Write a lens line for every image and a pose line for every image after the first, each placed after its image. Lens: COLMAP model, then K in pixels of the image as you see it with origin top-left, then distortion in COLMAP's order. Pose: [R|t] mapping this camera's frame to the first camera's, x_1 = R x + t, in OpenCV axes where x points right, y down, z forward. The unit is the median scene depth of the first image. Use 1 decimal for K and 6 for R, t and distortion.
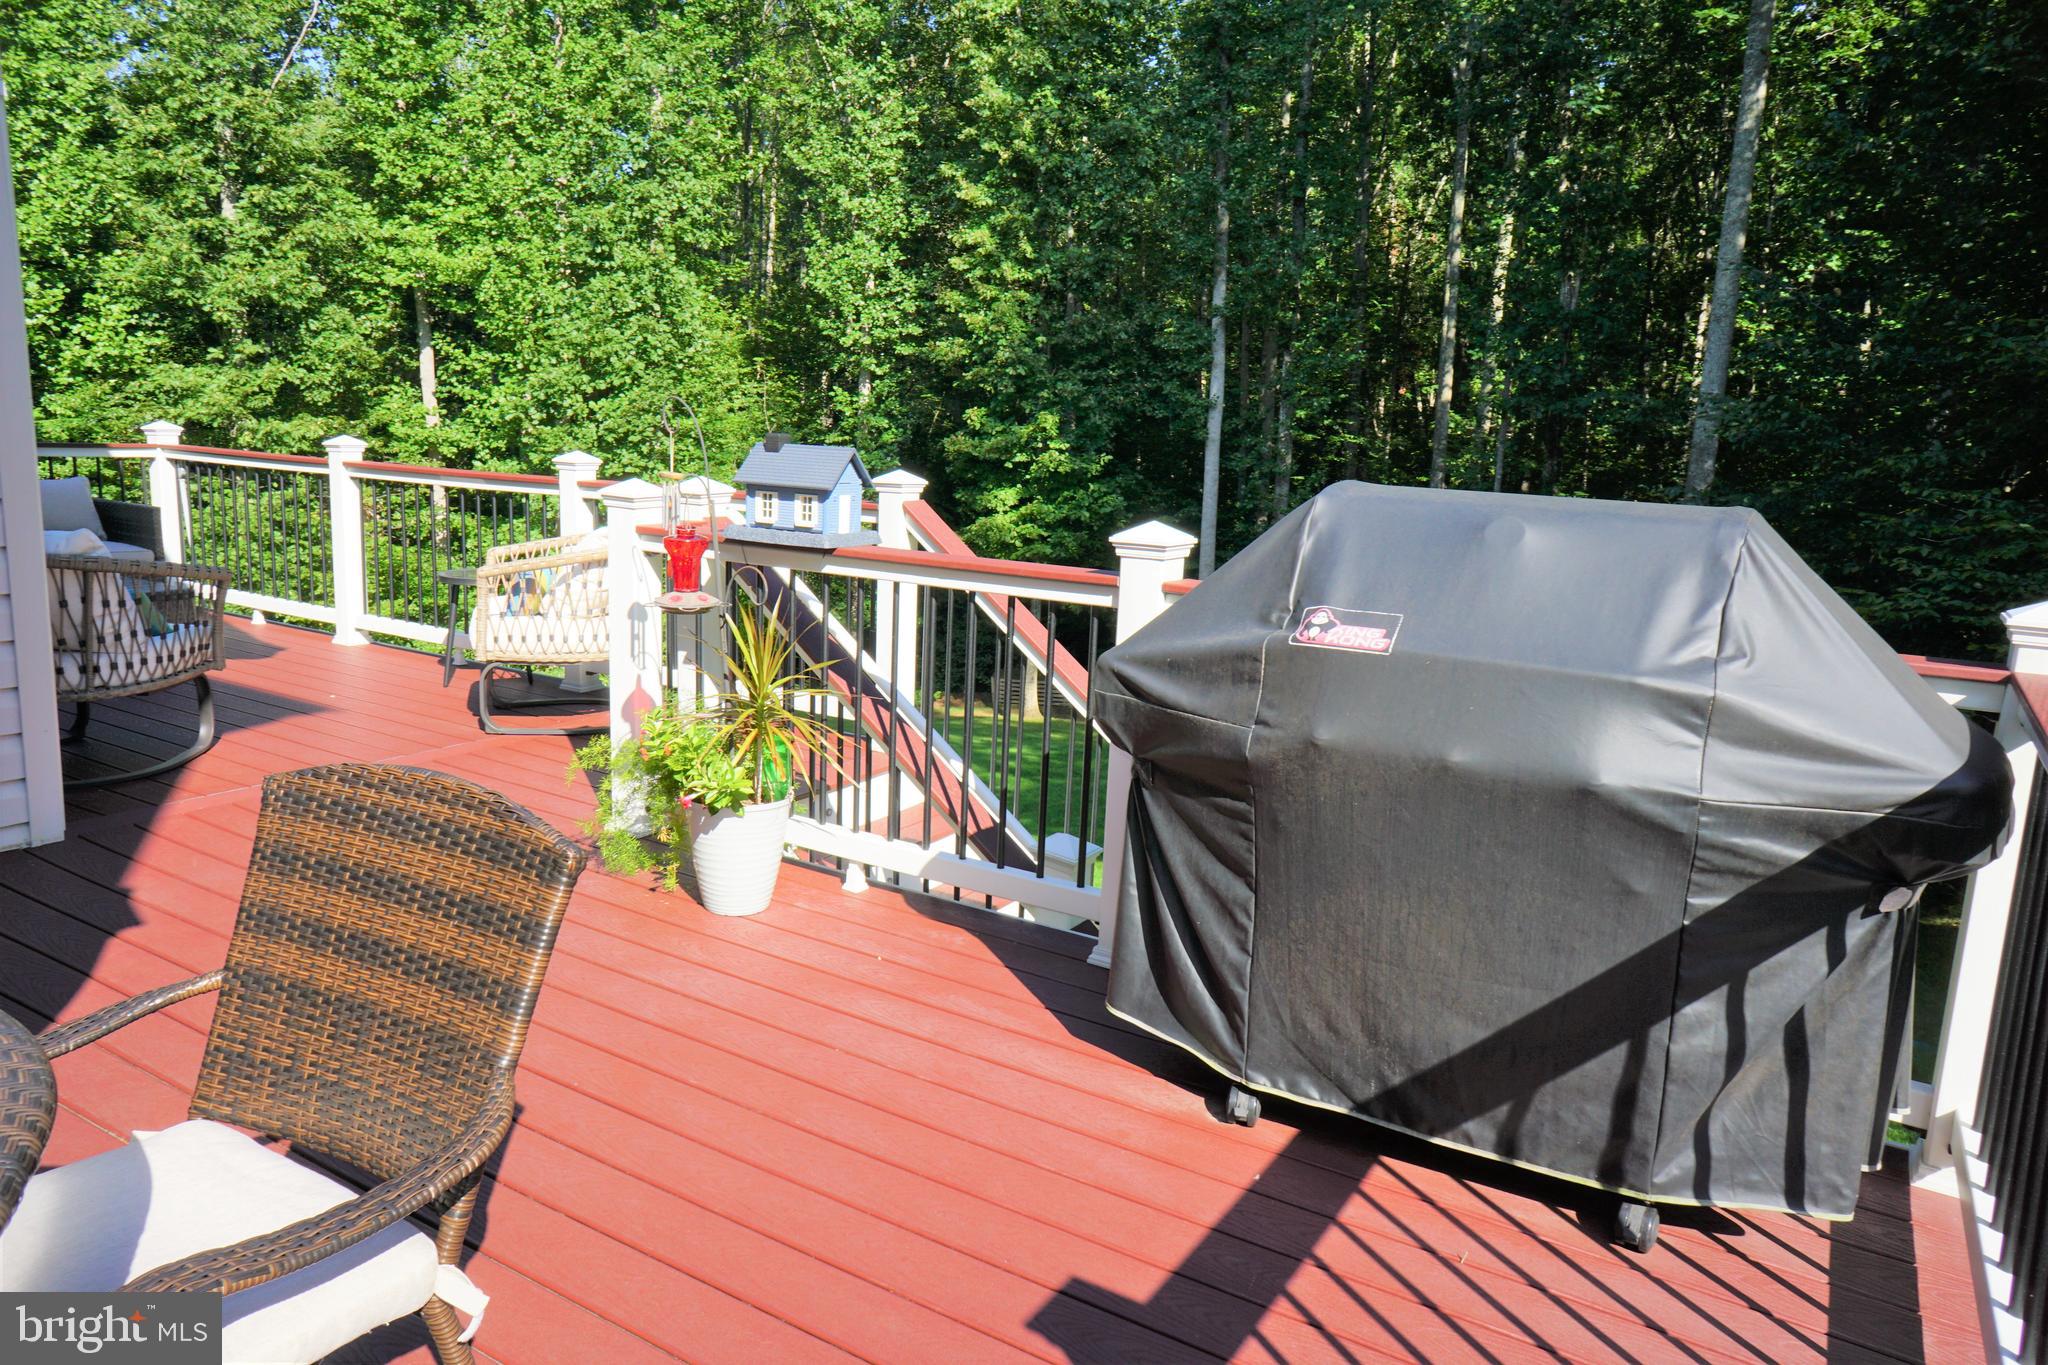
lens RADIAL K [[1422.4, 0, 1023.2], [0, 1422.4, 665.6], [0, 0, 1]] dist [-0.044485, 0.080786]
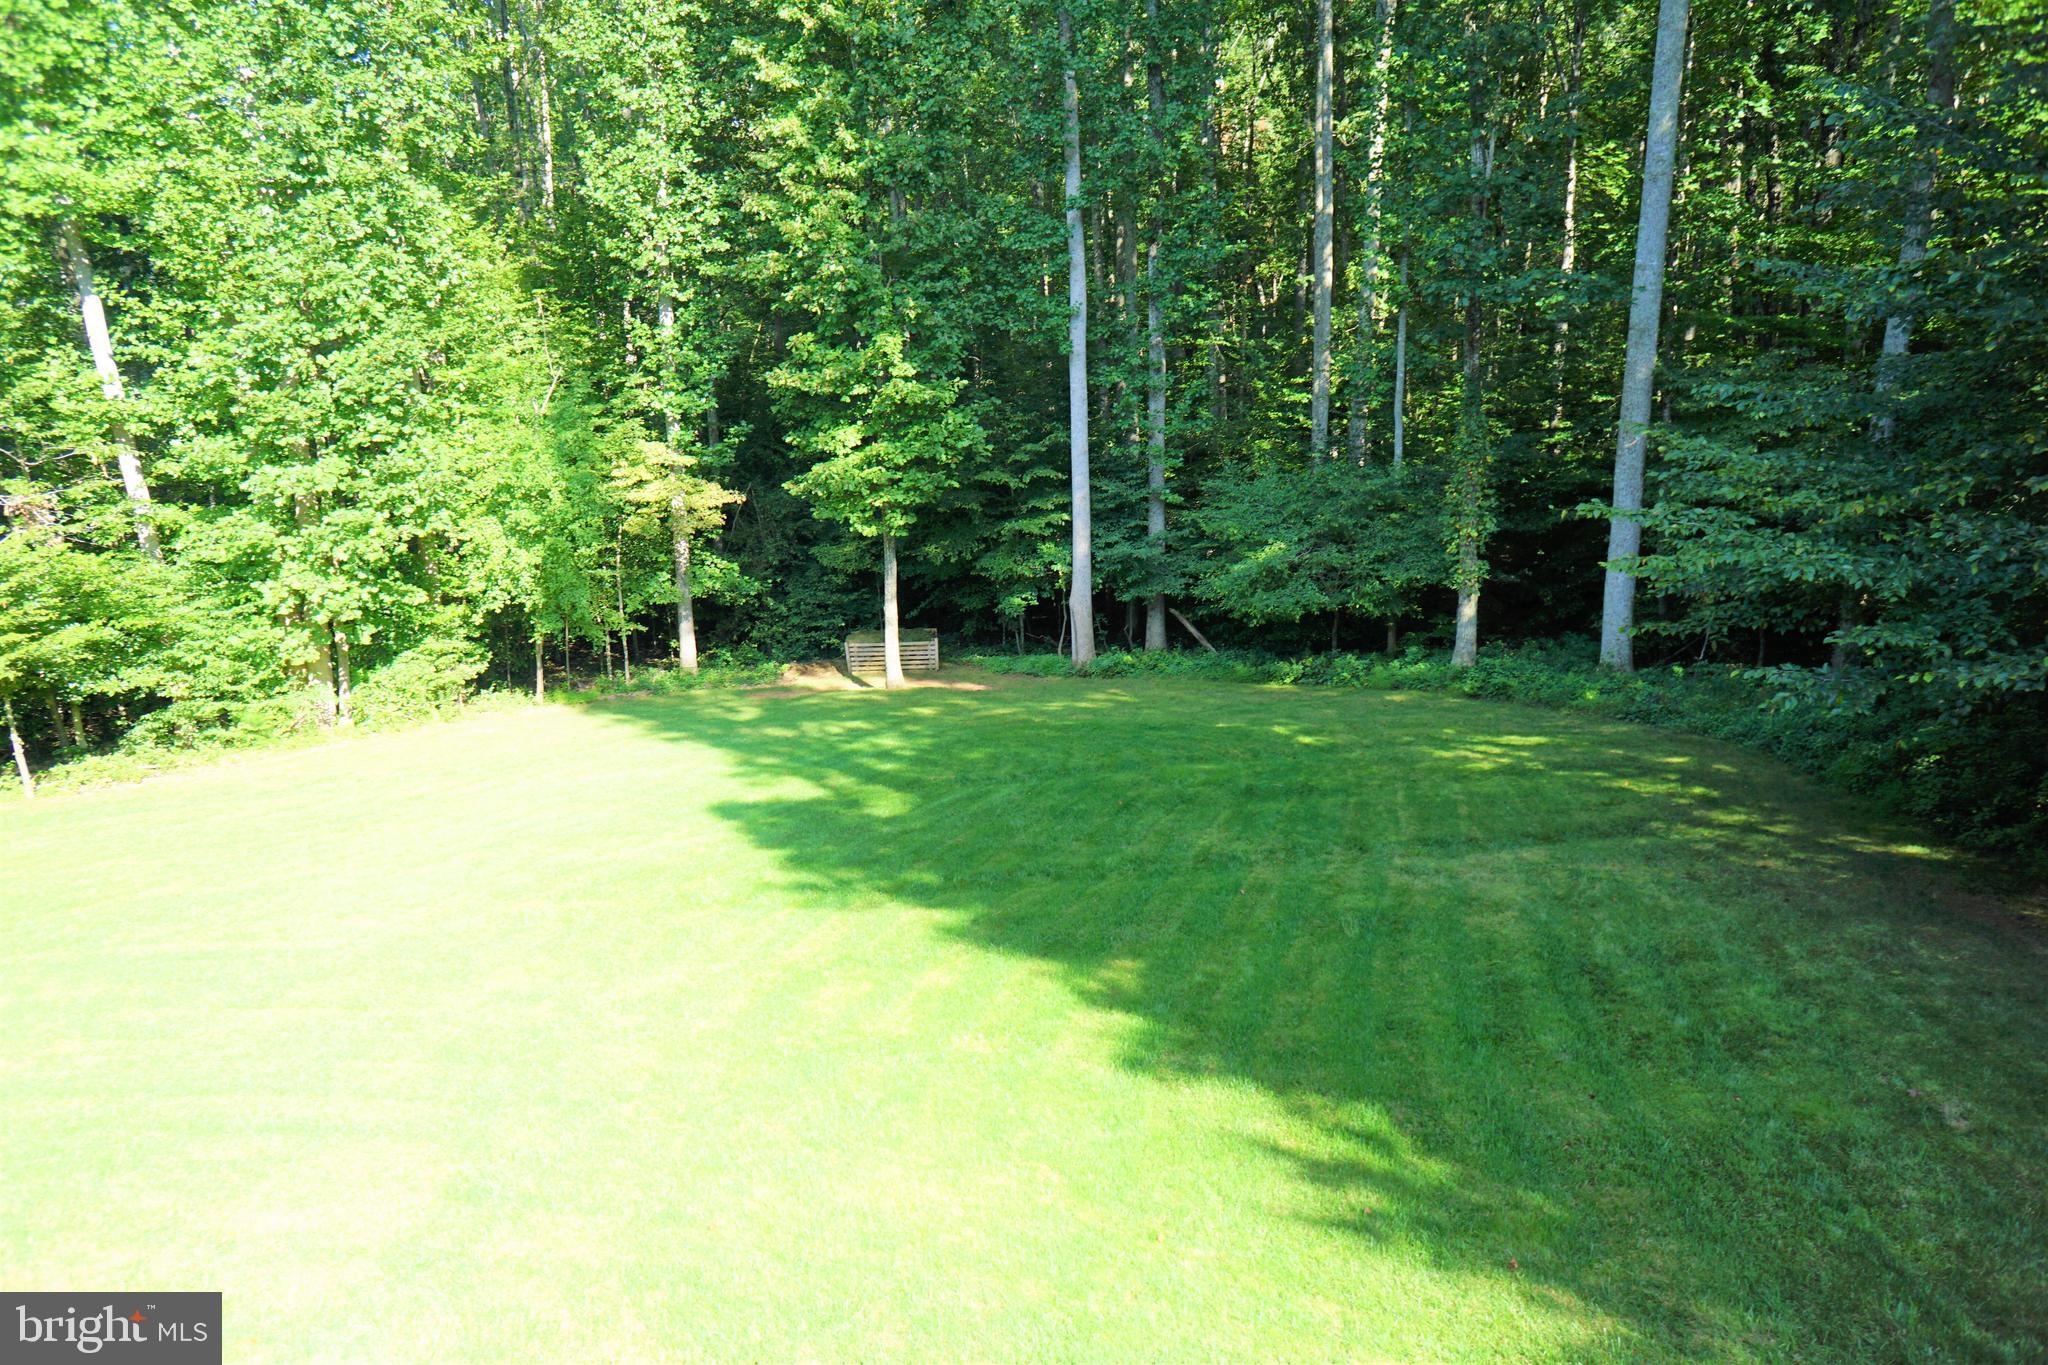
lens RADIAL K [[1422.4, 0, 1024.8], [0, 1422.4, 682.8], [0, 0, 1]] dist [-0.044485, 0.080786]
pose [[0.990732, -0.086746, 0.104528, -0.007980], [0.079215, 0.994094, 0.074170, -0.027783], [-0.110344, -0.065203, 0.991752, 0.138569]]
